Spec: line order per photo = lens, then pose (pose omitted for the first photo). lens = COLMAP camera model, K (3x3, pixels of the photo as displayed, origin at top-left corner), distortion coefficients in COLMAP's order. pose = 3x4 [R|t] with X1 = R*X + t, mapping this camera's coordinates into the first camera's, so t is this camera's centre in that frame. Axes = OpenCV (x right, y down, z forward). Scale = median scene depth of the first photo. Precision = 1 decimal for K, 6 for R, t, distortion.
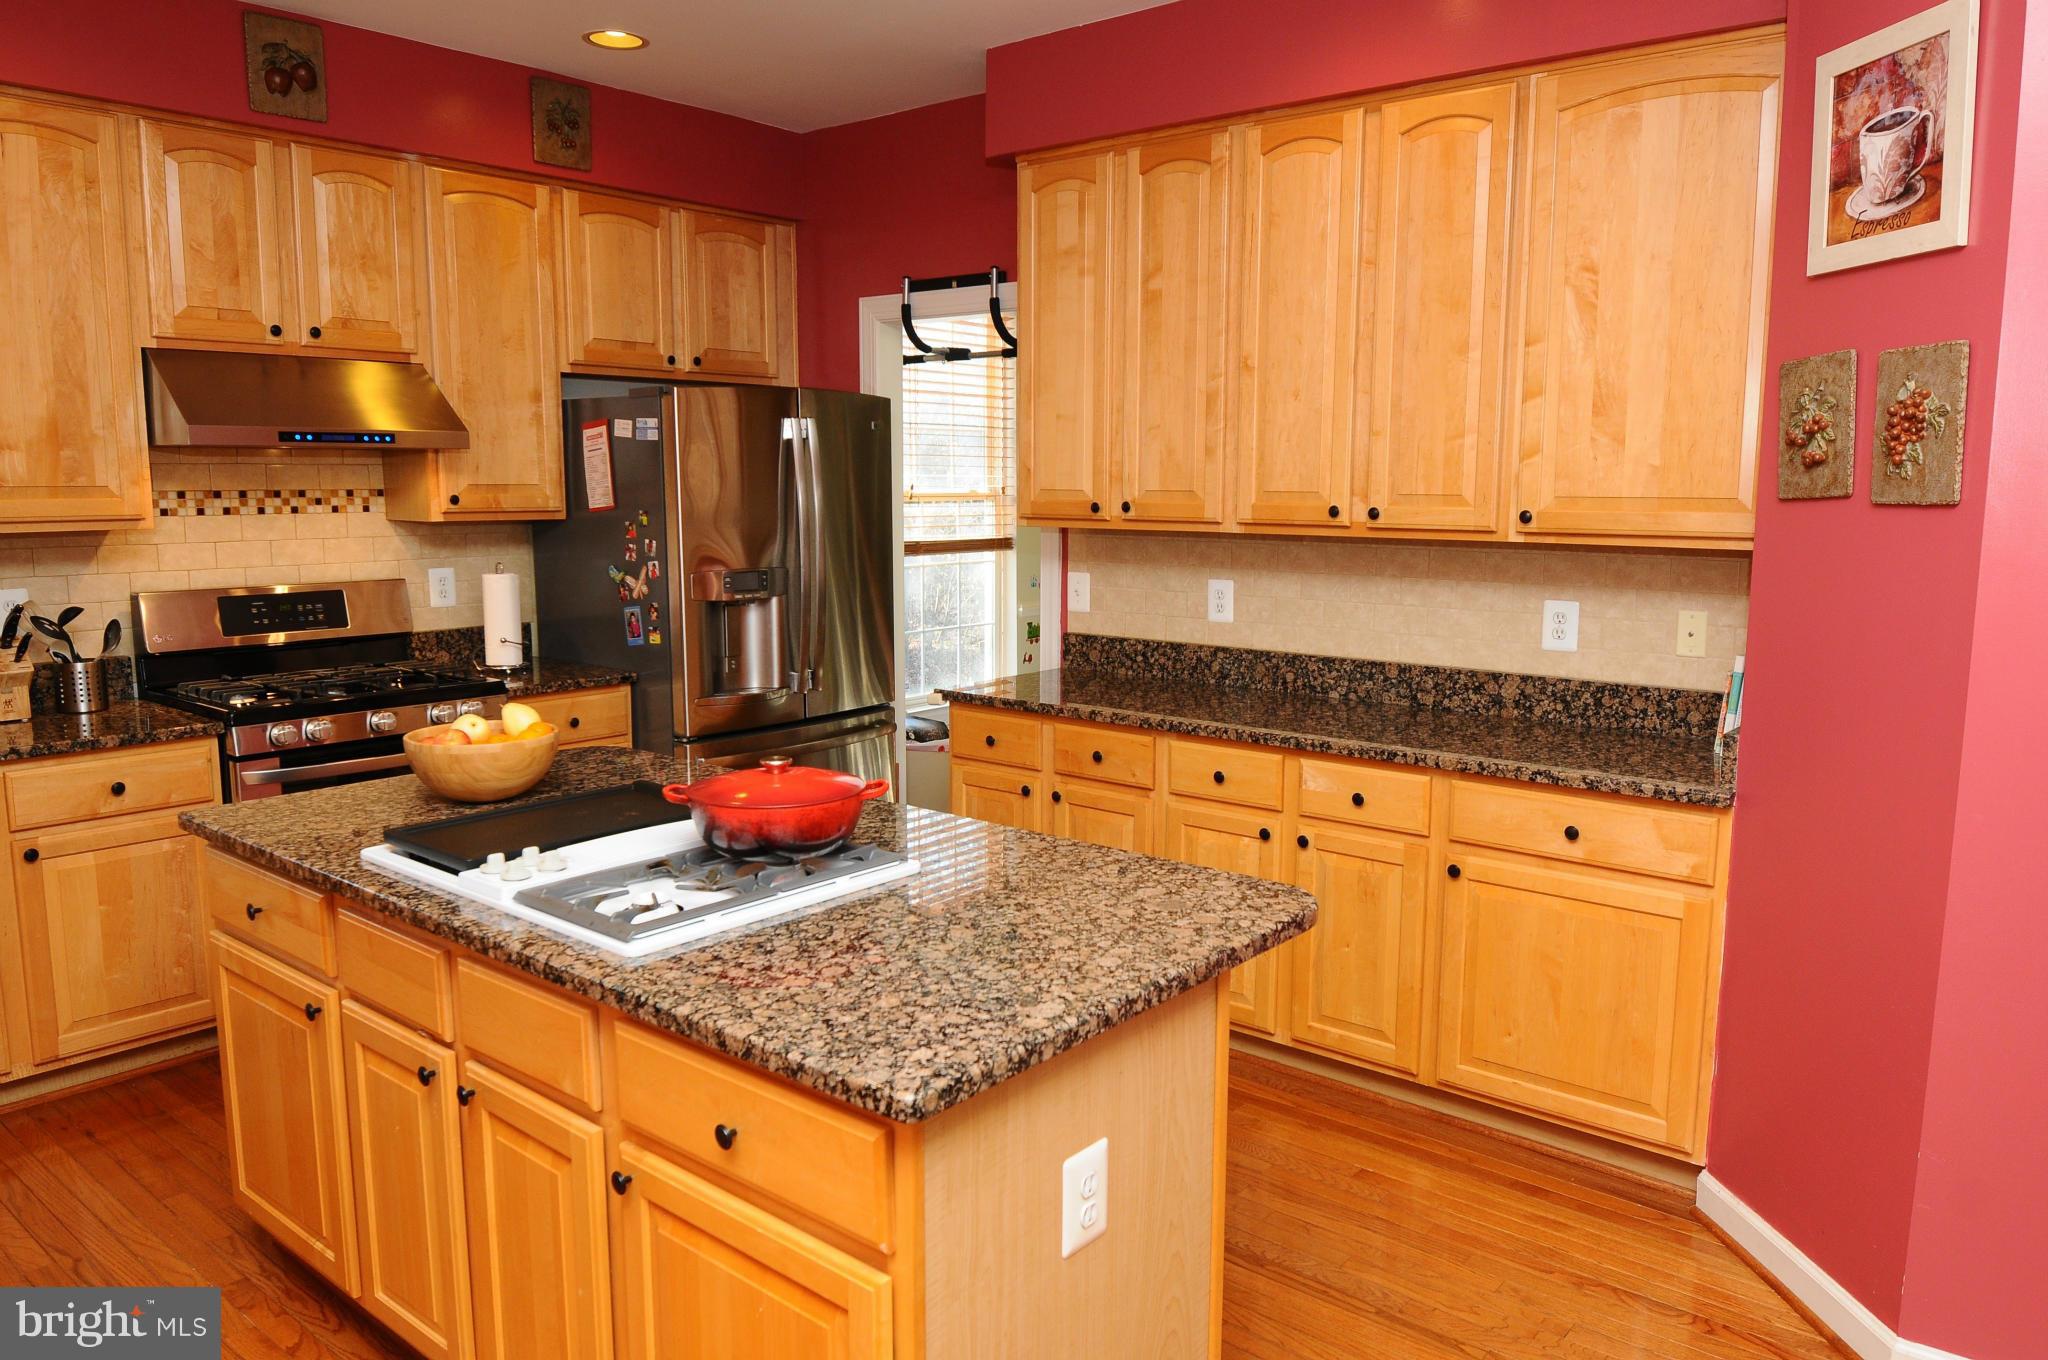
lens RADIAL K [[1425.6, 0, 1037.8], [0, 1425.6, 684.7], [0, 0, 1]] dist [0.000870, -0.038705]
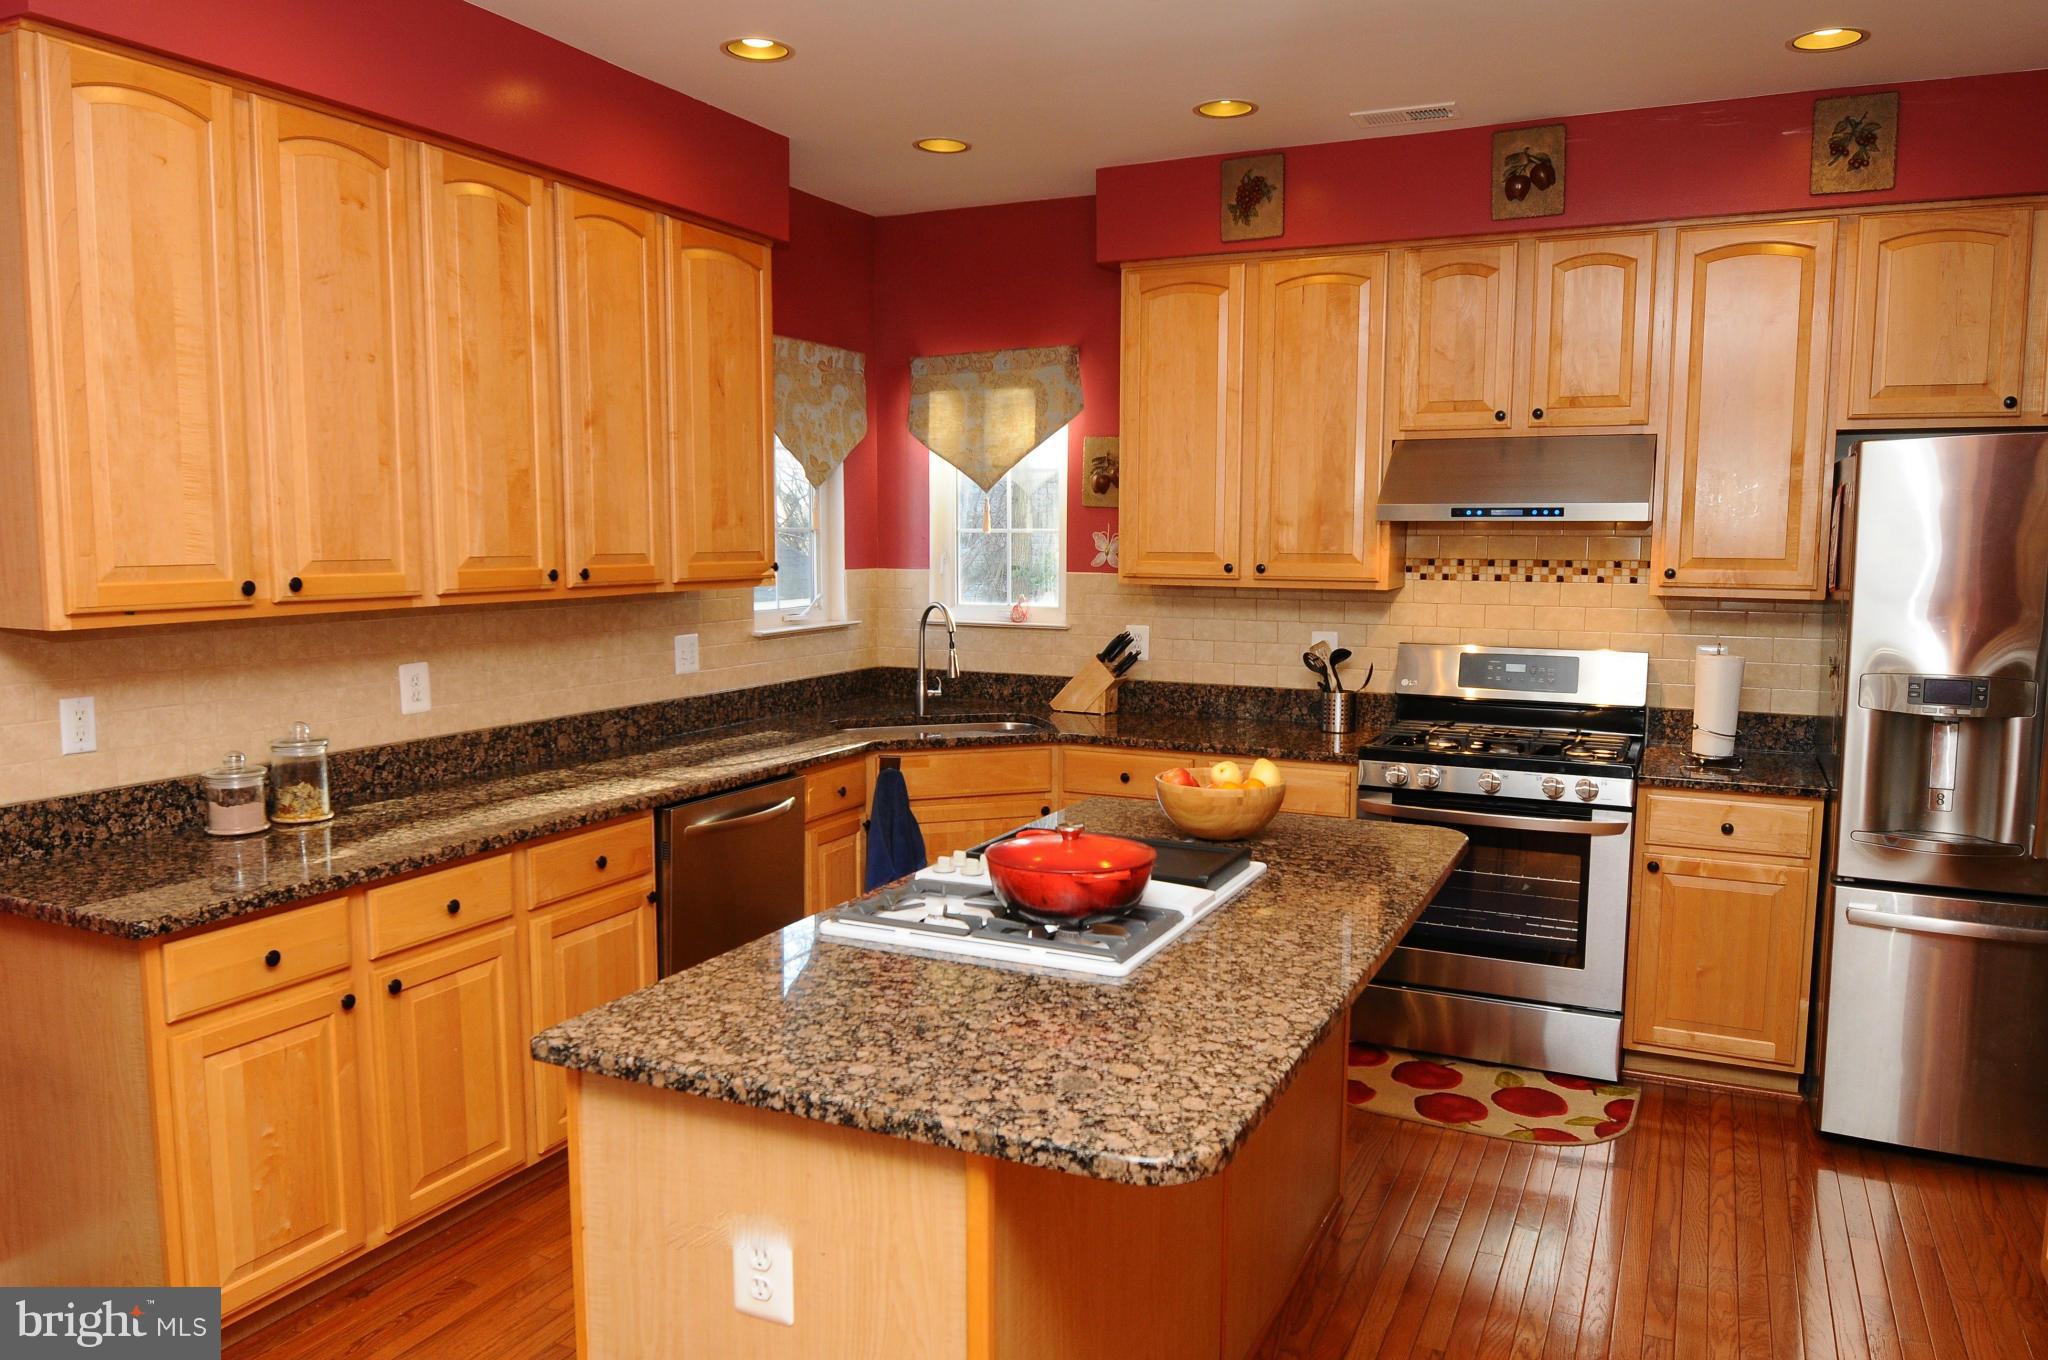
lens RADIAL K [[1425.6, 0, 1037.8], [0, 1425.6, 684.7], [0, 0, 1]] dist [0.000870, -0.038705]
pose [[0.246618, 0.100065, -0.963933, 0.508514], [-0.142890, 0.987538, 0.065958, -0.072447], [0.958521, 0.121470, 0.257843, 0.440669]]
